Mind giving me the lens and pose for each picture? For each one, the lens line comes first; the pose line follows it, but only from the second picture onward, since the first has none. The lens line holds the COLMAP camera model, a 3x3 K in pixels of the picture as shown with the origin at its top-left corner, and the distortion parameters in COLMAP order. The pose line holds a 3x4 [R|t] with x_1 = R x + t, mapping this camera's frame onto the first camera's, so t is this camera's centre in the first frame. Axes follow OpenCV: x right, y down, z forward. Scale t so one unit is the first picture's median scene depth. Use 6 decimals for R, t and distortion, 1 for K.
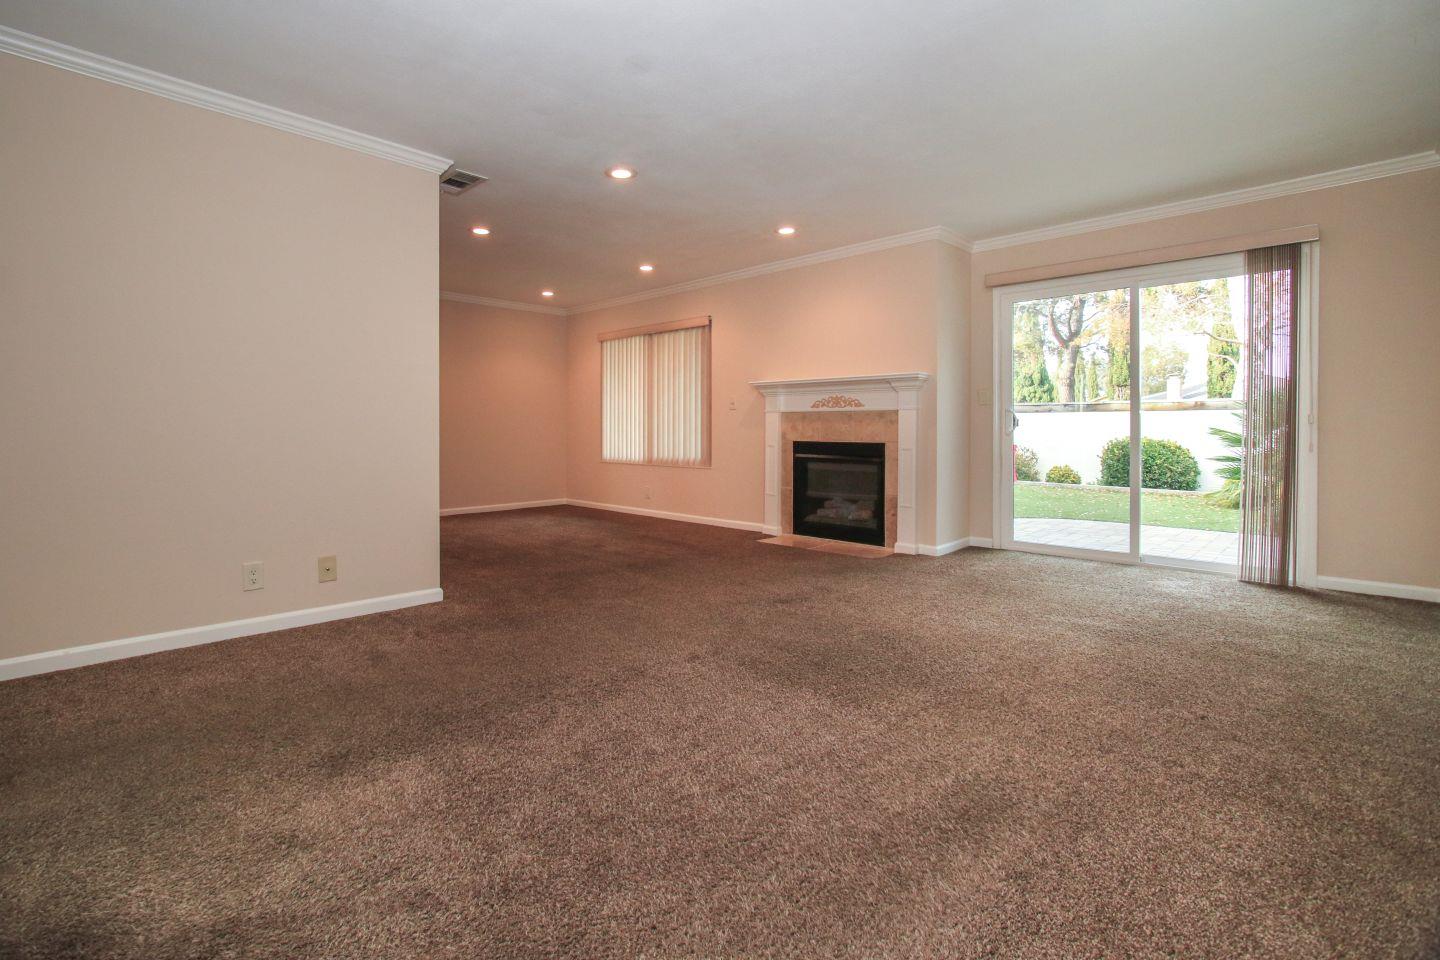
lens RADIAL K [[650.3, 0, 700.0], [0, 650.3, 434.1], [0, 0, 1]] dist [-0.011021, 0.000016]
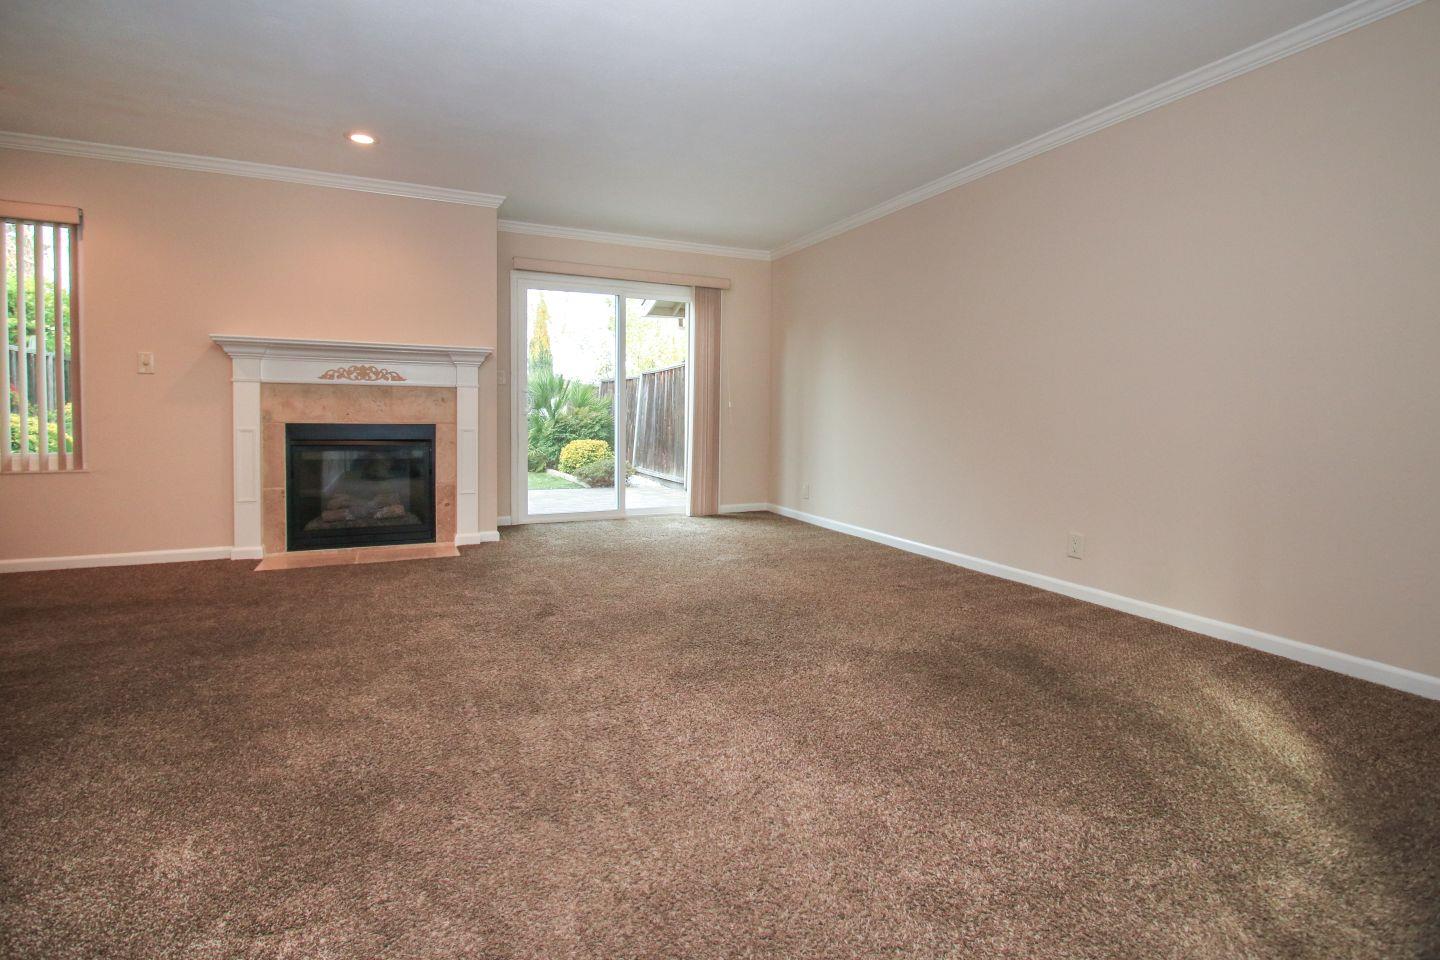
lens RADIAL K [[650.3, 0, 698.1], [0, 650.3, 435.5], [0, 0, 1]] dist [-0.011021, 0.000016]
pose [[0.385503, -0.029818, 0.922225, -0.361714], [-0.001016, 0.999463, 0.032740, 0.000259], [-0.922706, -0.013558, 0.385266, 0.317416]]
